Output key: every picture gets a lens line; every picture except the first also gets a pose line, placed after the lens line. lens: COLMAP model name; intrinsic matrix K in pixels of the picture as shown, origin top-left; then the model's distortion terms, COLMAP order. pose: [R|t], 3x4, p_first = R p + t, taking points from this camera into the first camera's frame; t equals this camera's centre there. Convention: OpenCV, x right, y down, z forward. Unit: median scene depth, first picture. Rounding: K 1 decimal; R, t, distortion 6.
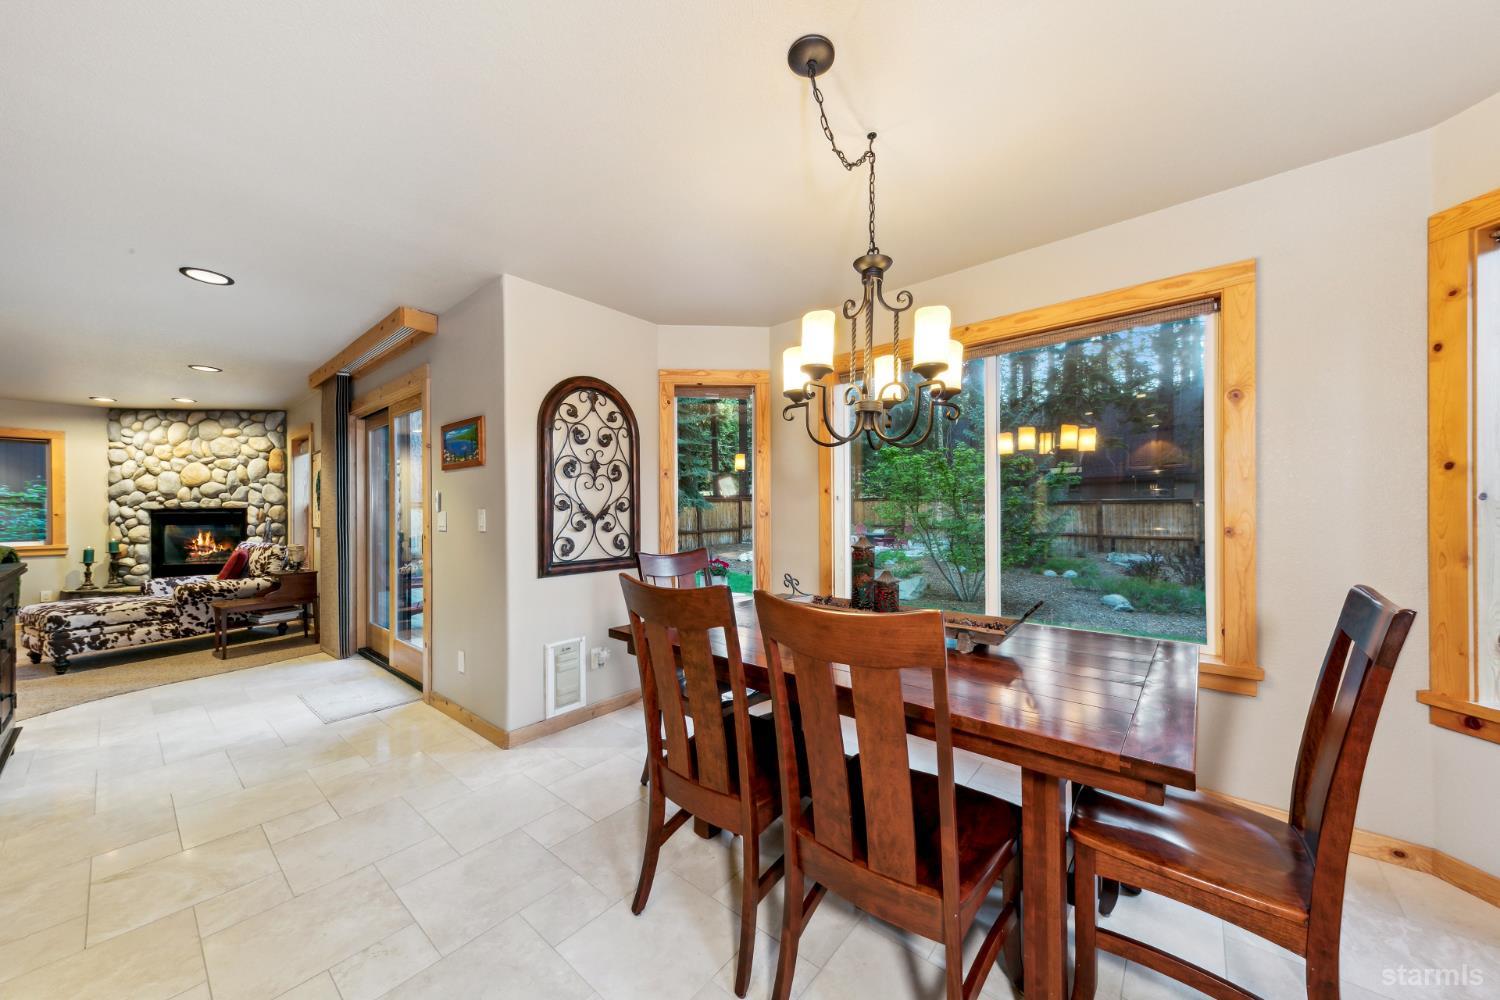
lens RADIAL K [[518.5, 0, 748.8], [0, 518.5, 511.8], [0, 0, 1]] dist [0.003005, 0.000033]
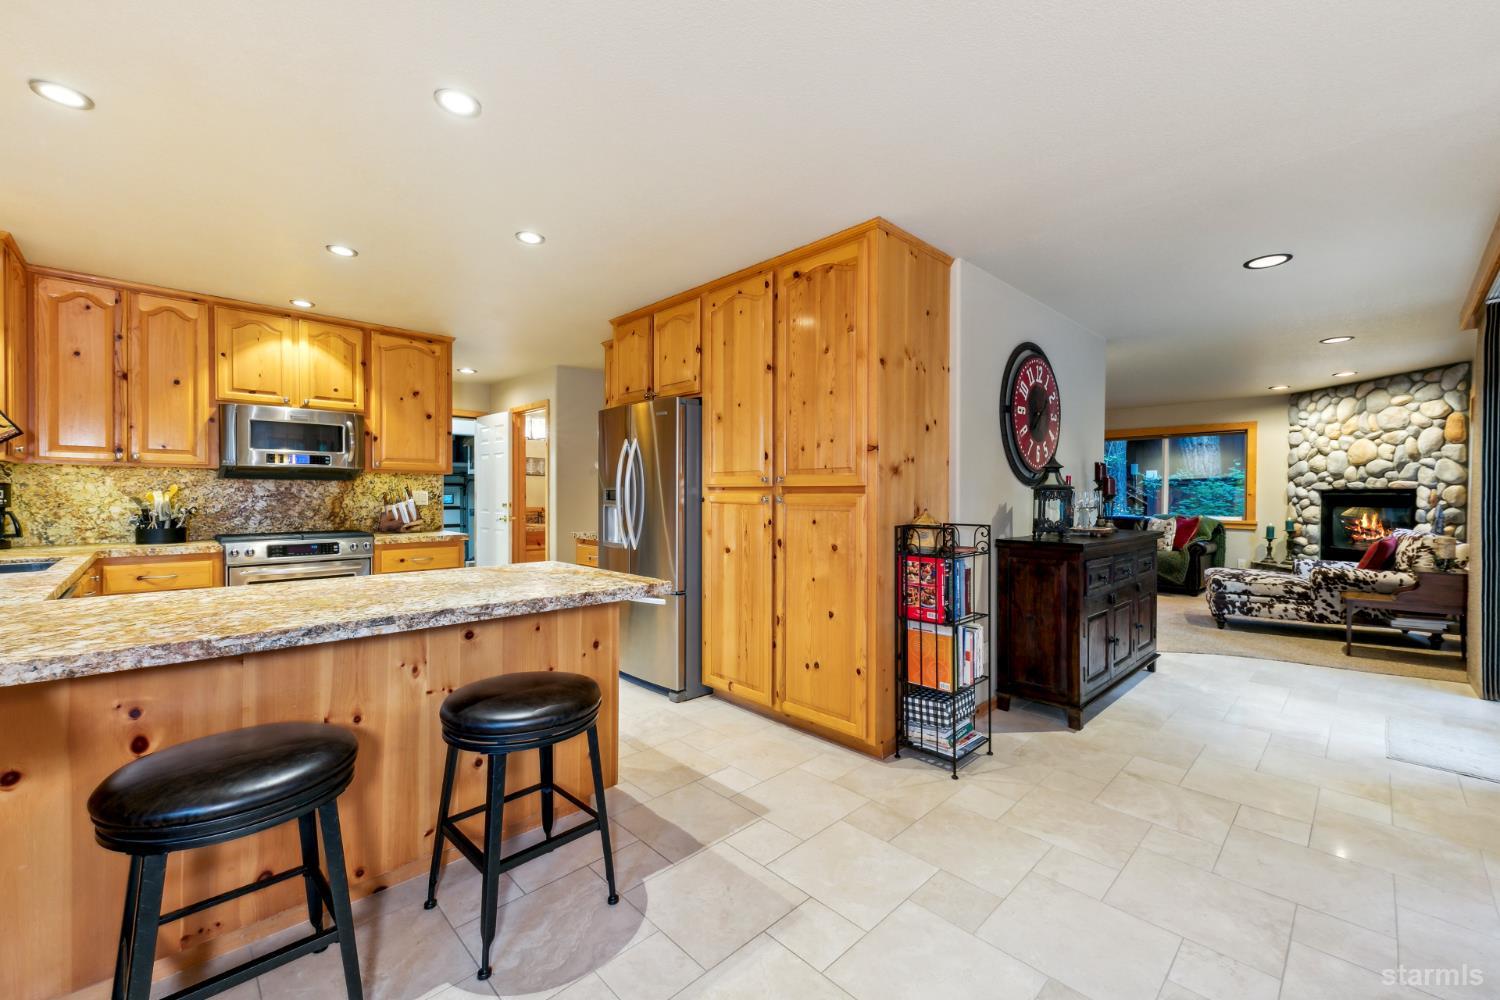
lens RADIAL K [[607.5, 0, 772.3], [0, 607.5, 499.3], [0, 0, 1]] dist [0.002963, 0.000022]
pose [[-0.081427, 0.018323, -0.996511, 0.090609], [-0.006399, 0.999801, 0.018906, -0.002229], [0.996659, 0.007916, -0.081293, 0.055757]]
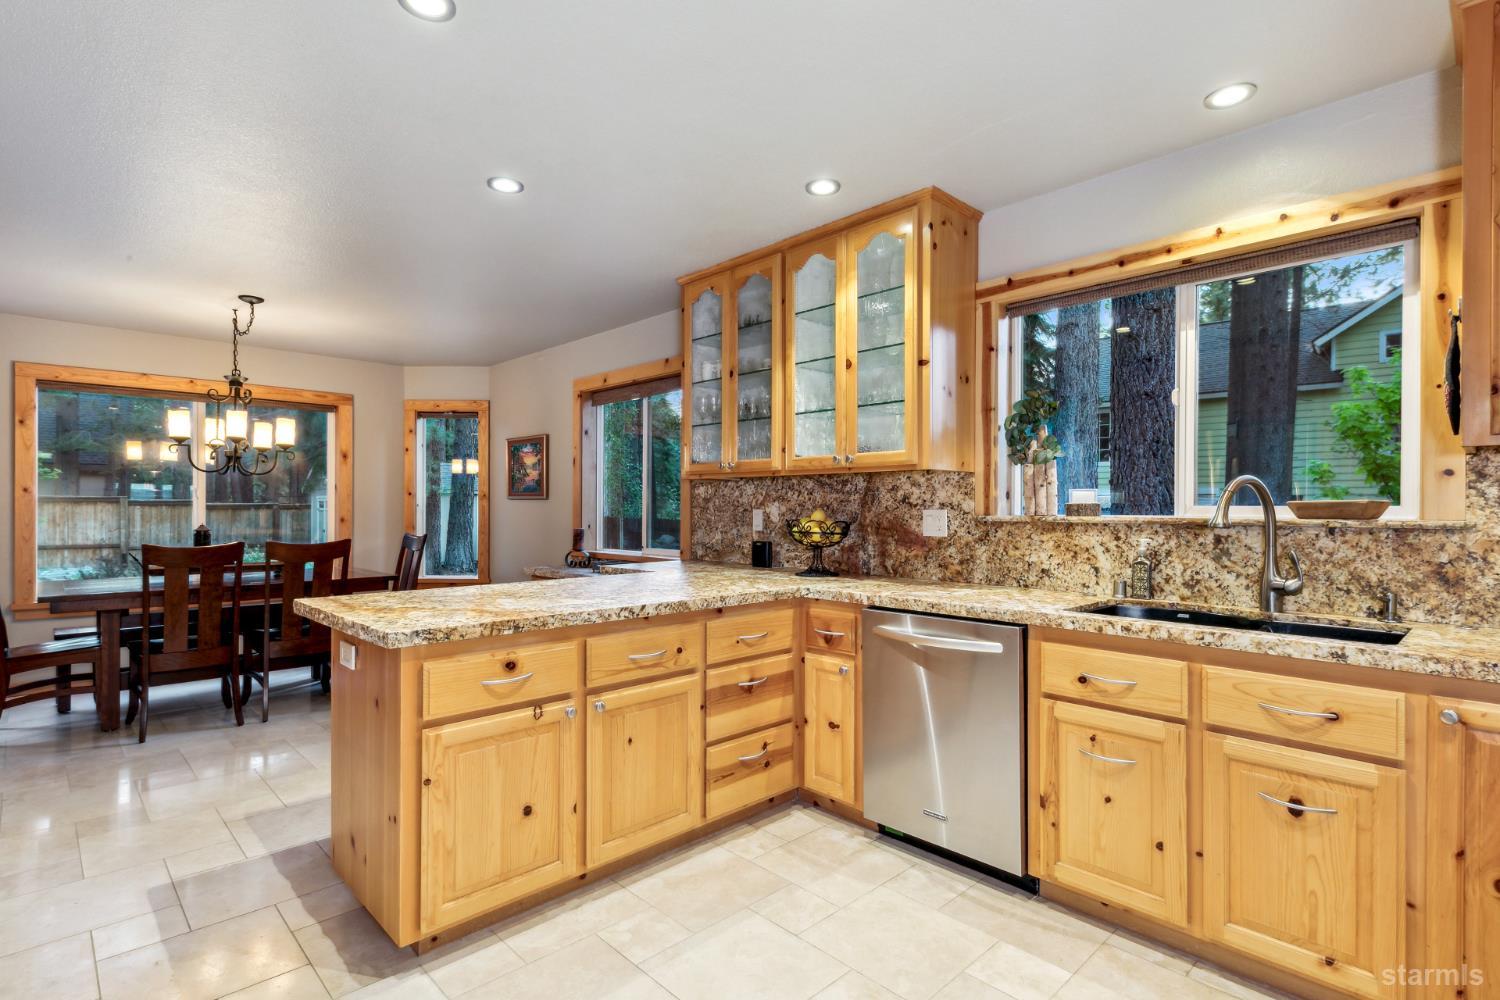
lens RADIAL K [[736.3, 0, 750.0], [0, 736.3, 510.4], [0, 0, 1]] dist [0.035476, -0.016223]
pose [[0.100195, 0.005005, 0.994955, -0.519954], [-0.000270, 0.999987, -0.005003, 0.005046], [-0.994968, 0.000233, 0.100195, -0.261314]]
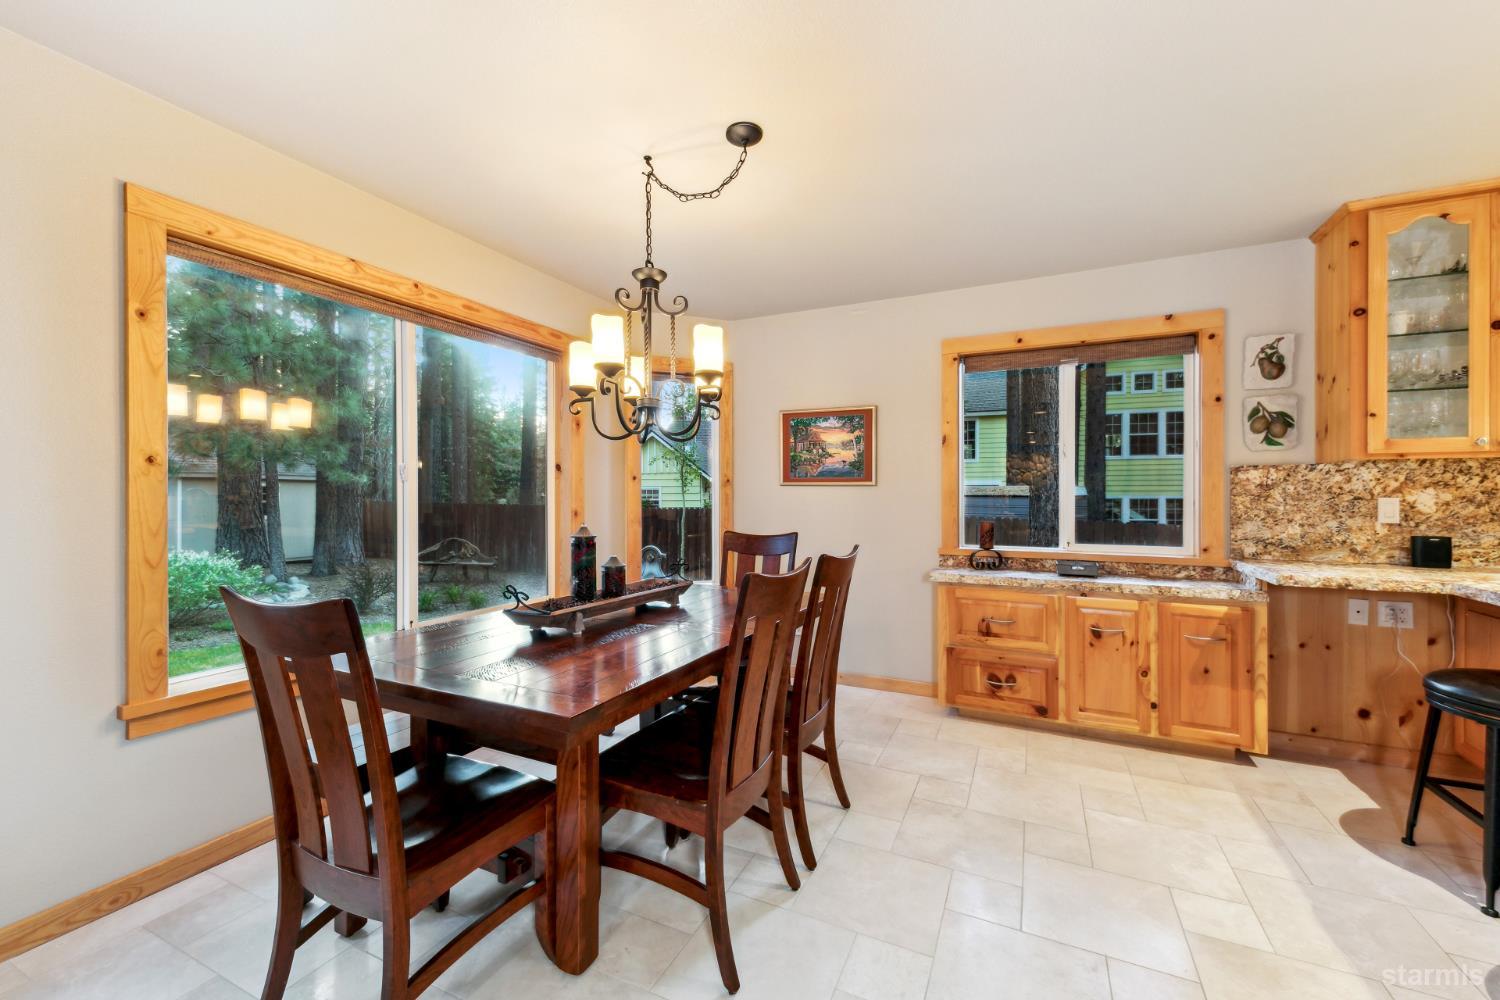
lens RADIAL K [[596.2, 0, 745.8], [0, 596.2, 494.7], [0, 0, 1]] dist [0.001738, -0.000164]
pose [[-0.247578, 0.008639, 0.968829, -0.240019], [0.004581, 0.999960, -0.007746, 0.000890], [-0.968857, 0.002521, -0.247607, 0.253702]]
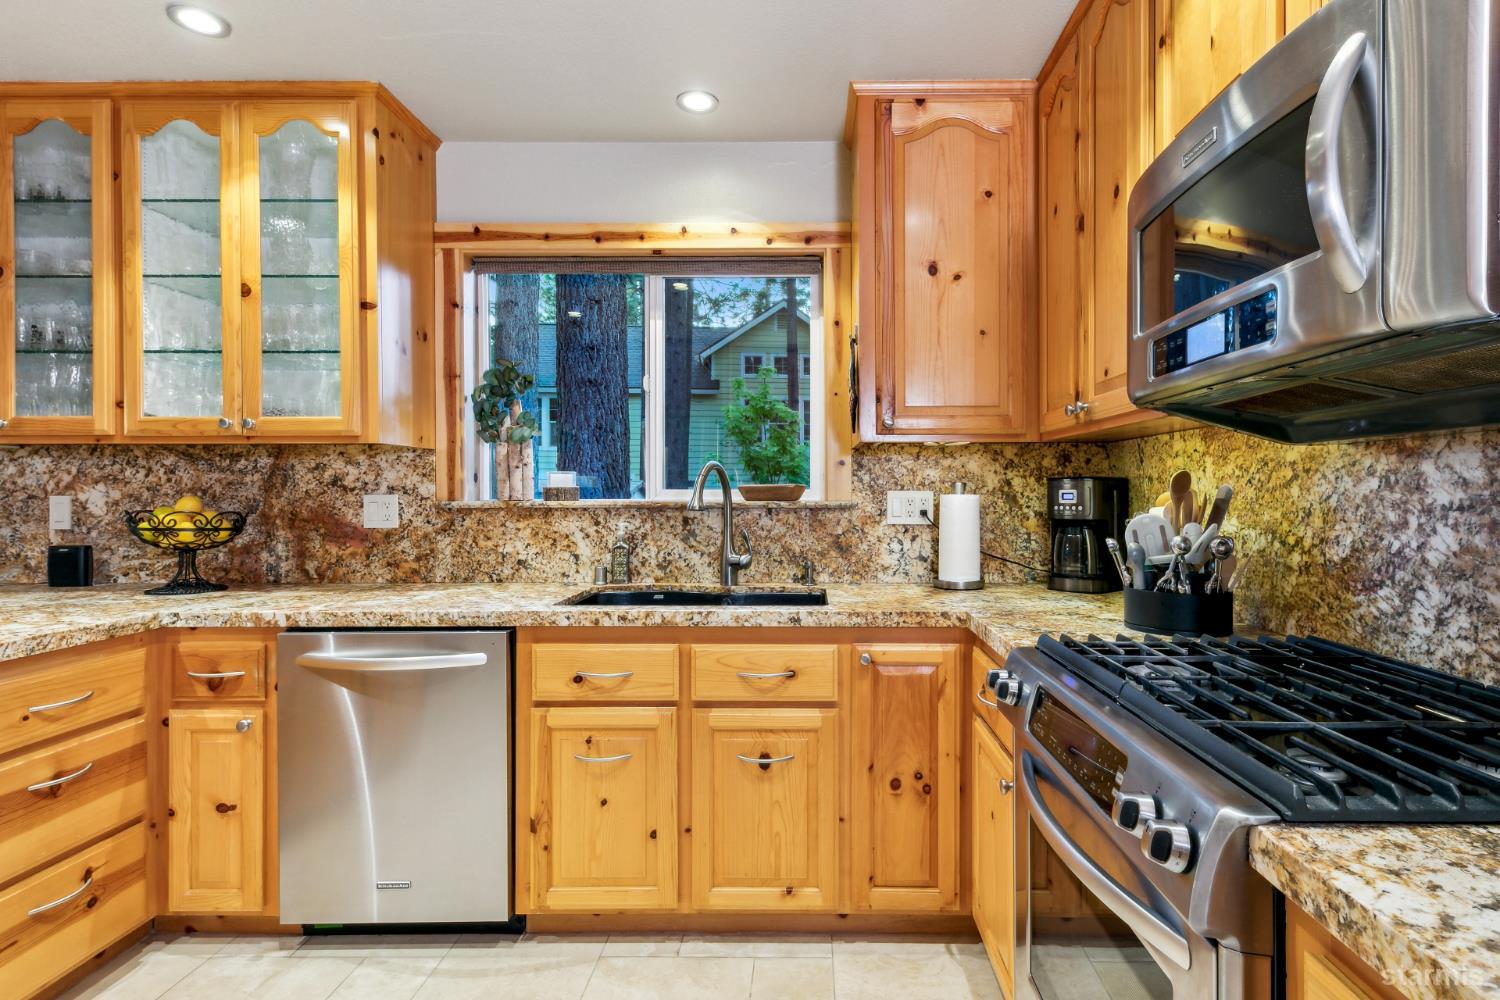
lens RADIAL K [[755.3, 0, 805.0], [0, 755.3, 494.3], [0, 0, 1]] dist [0.030139, -0.010930]
pose [[-0.639409, 0.007168, 0.768833, -0.479517], [0.009098, 0.999957, -0.001756, 0.004699], [-0.768813, 0.005873, -0.639447, -0.250647]]
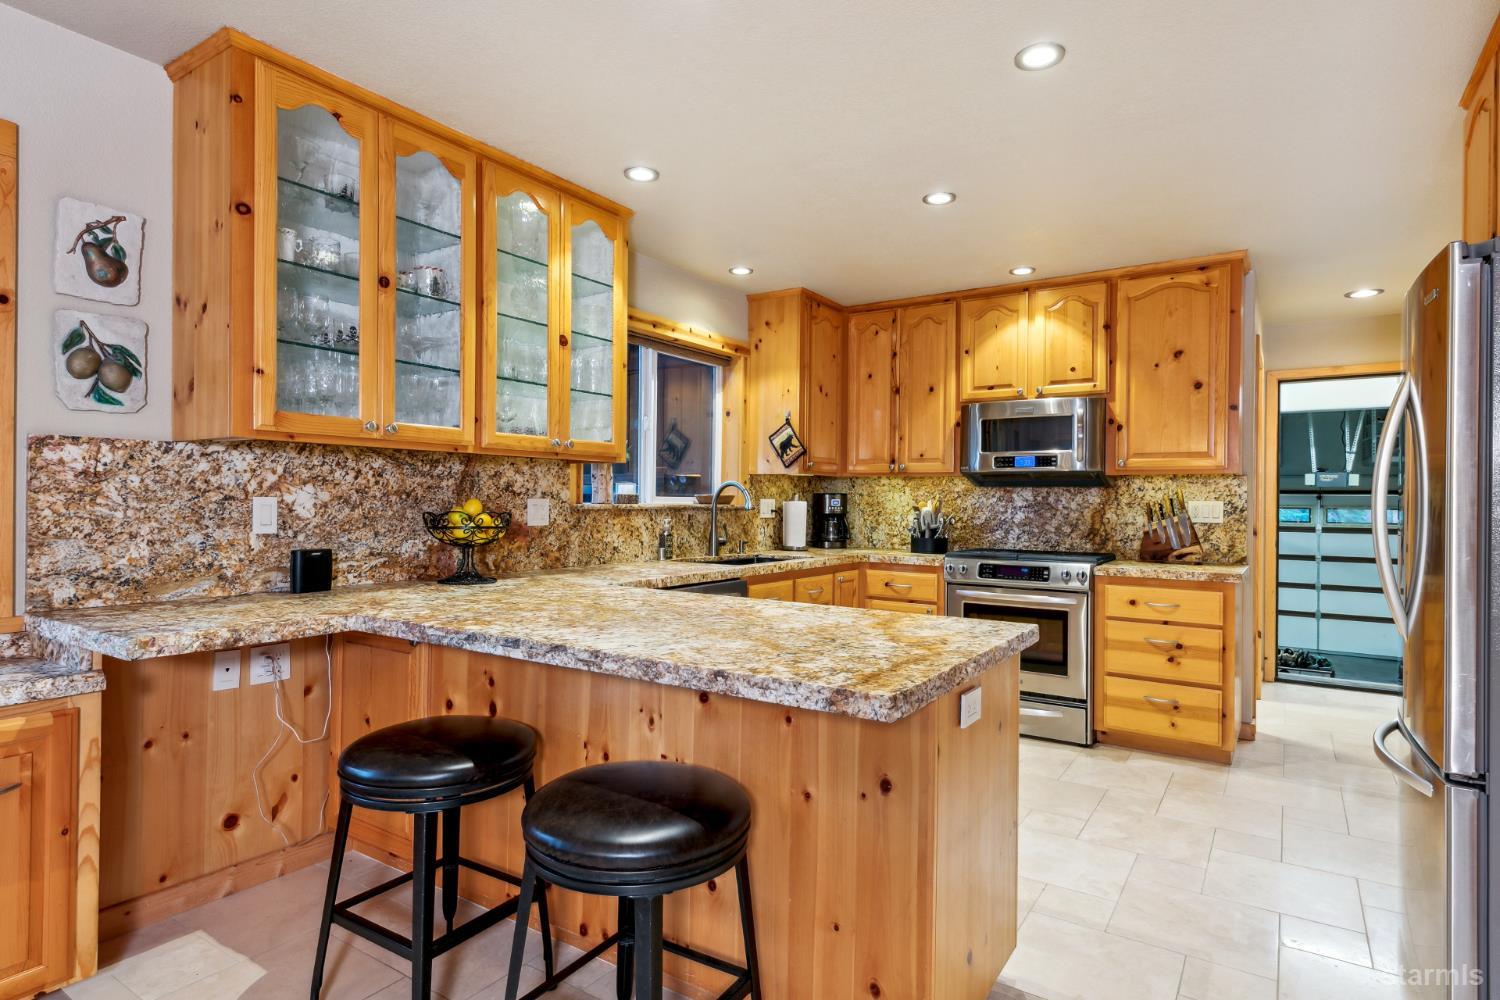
lens RADIAL K [[800.9, 0, 756.6], [0, 800.9, 499.8], [0, 0, 1]] dist [0.048009, -0.028945]
pose [[-0.992813, -0.001891, -0.119658, -0.150460], [-0.002358, 0.999990, 0.003759, 0.001039], [0.119650, 0.004014, -0.992808, 0.151256]]
